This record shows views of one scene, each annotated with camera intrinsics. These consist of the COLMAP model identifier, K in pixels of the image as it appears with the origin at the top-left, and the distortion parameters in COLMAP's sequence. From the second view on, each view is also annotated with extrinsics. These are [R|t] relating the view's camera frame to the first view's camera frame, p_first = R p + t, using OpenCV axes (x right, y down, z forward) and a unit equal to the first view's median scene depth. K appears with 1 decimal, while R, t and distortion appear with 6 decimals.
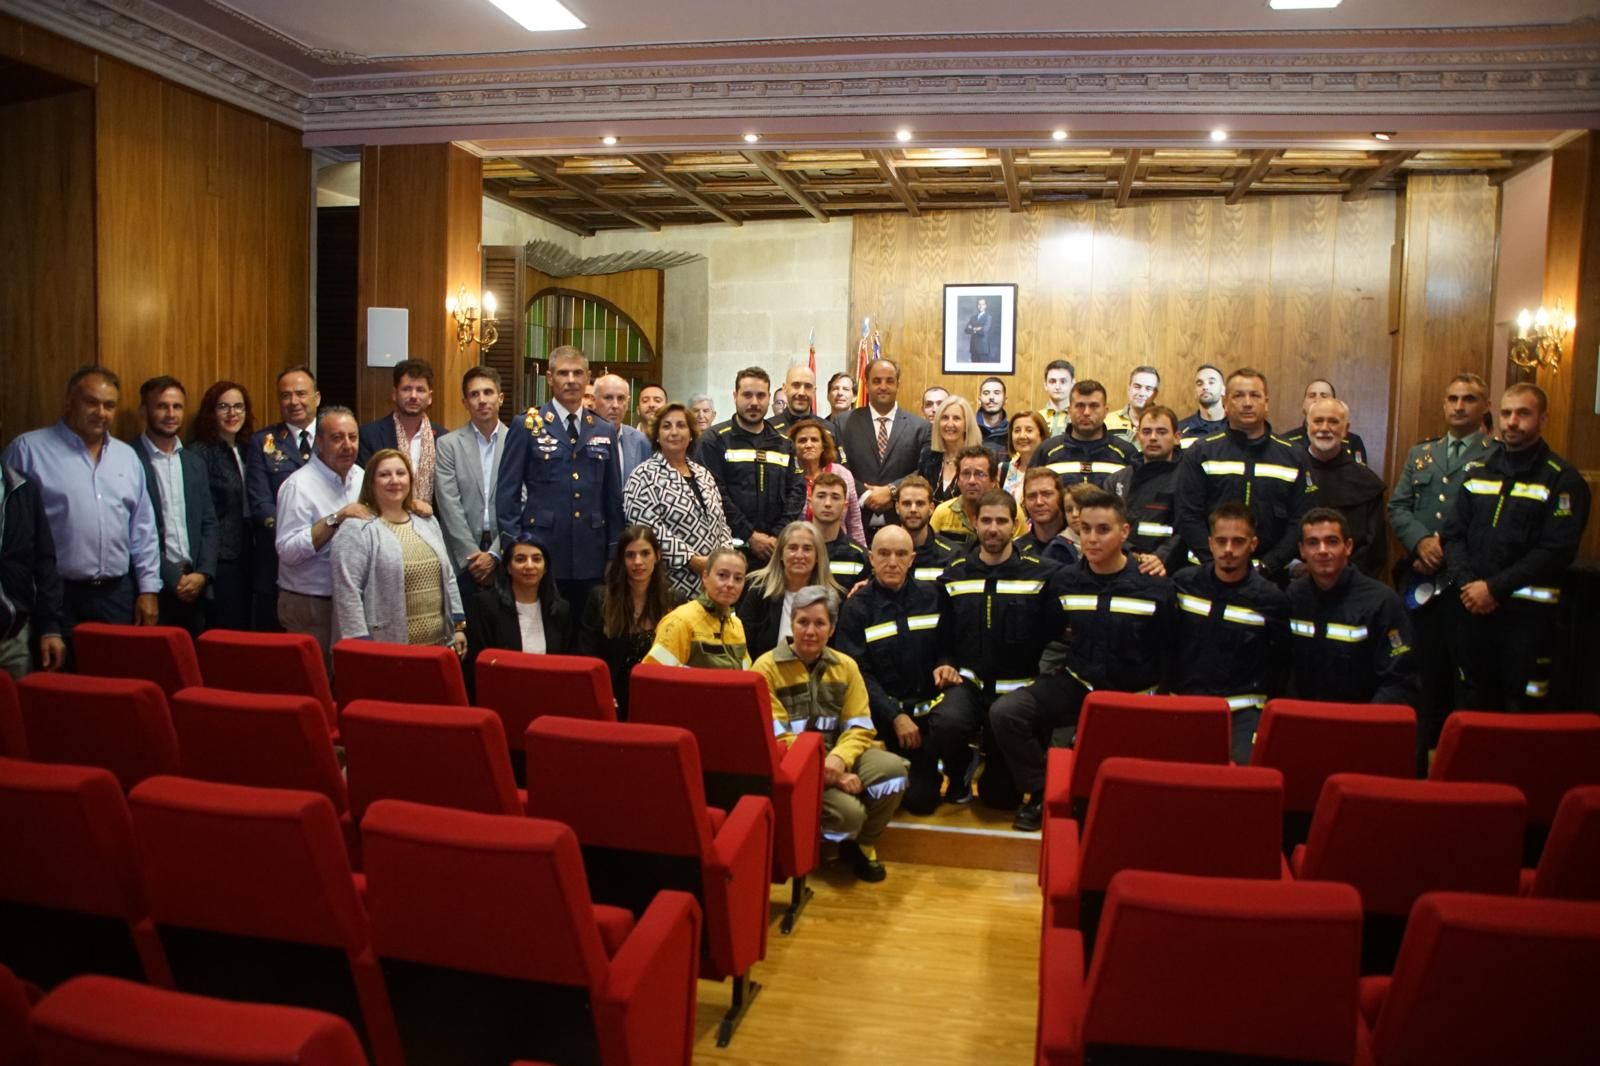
lens RADIAL K [[1365.0, 0, 796.6], [0, 1365.0, 536.9], [0, 0, 1]] dist [-0.147027, 0.131986]
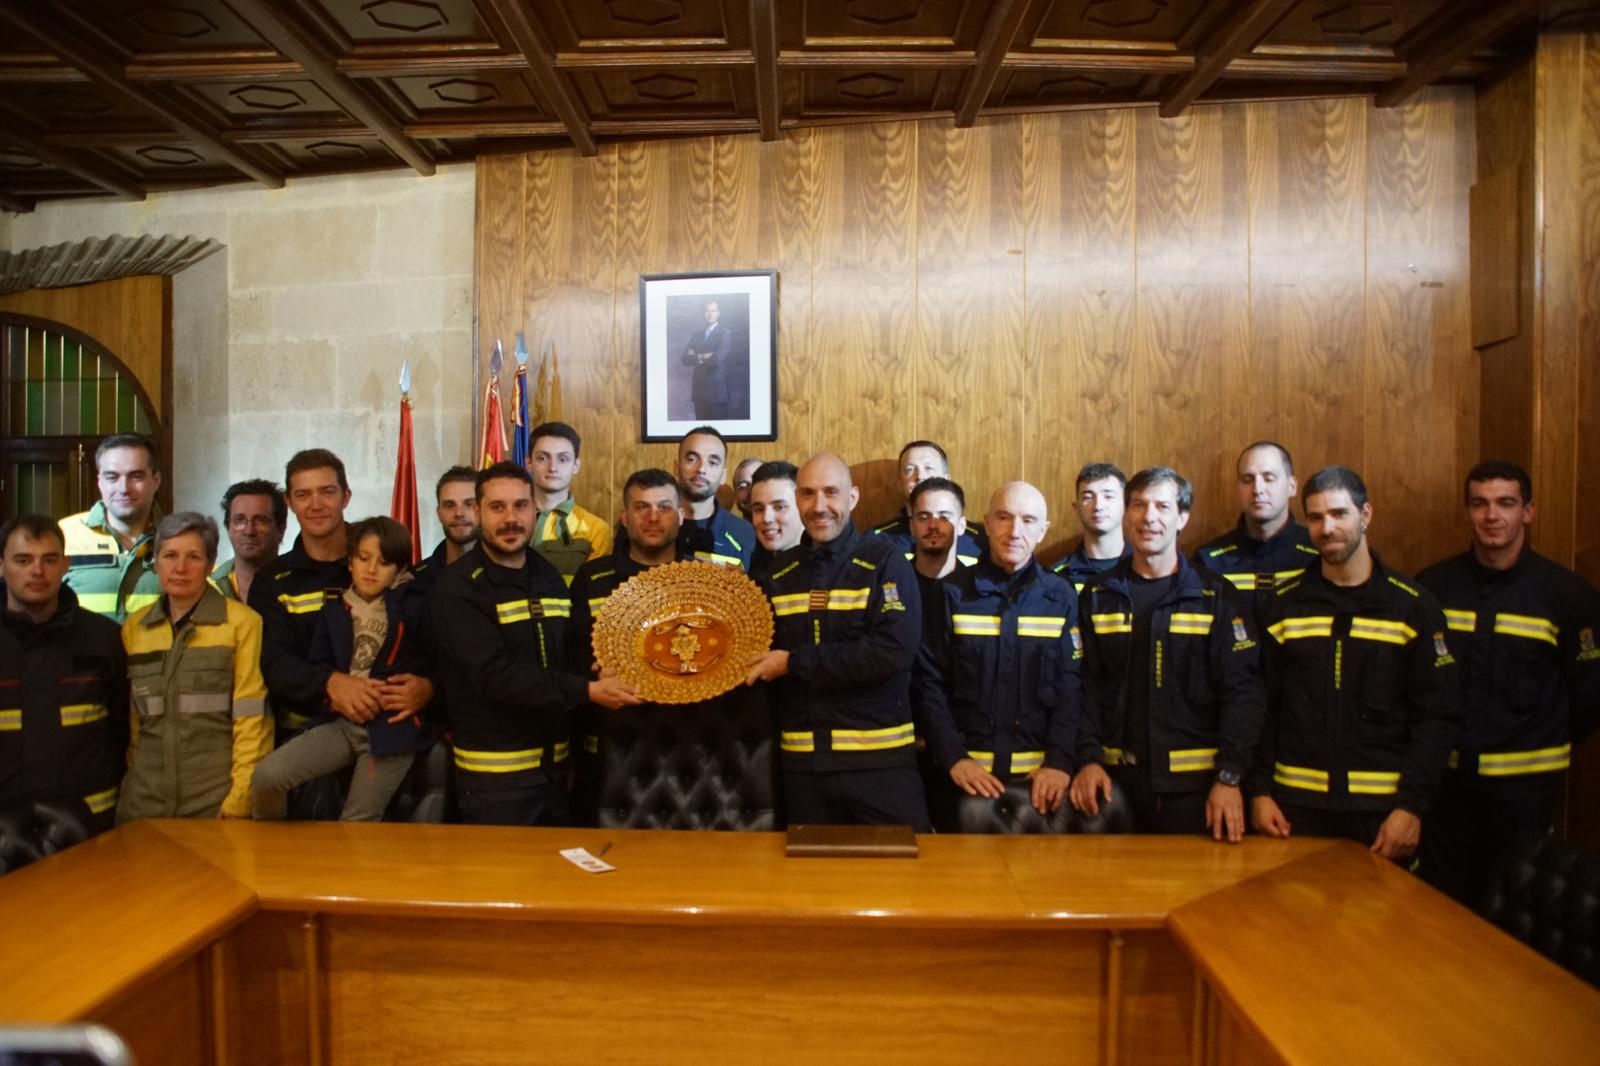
lens RADIAL K [[1365.0, 0, 787.2], [0, 1365.0, 535.6], [0, 0, 1]] dist [-0.147027, 0.131986]
pose [[0.982789, -0.026483, 0.182823, 0.091184], [0.037454, 0.997682, -0.056817, -0.071760], [-0.180894, 0.062686, 0.981503, 0.661359]]
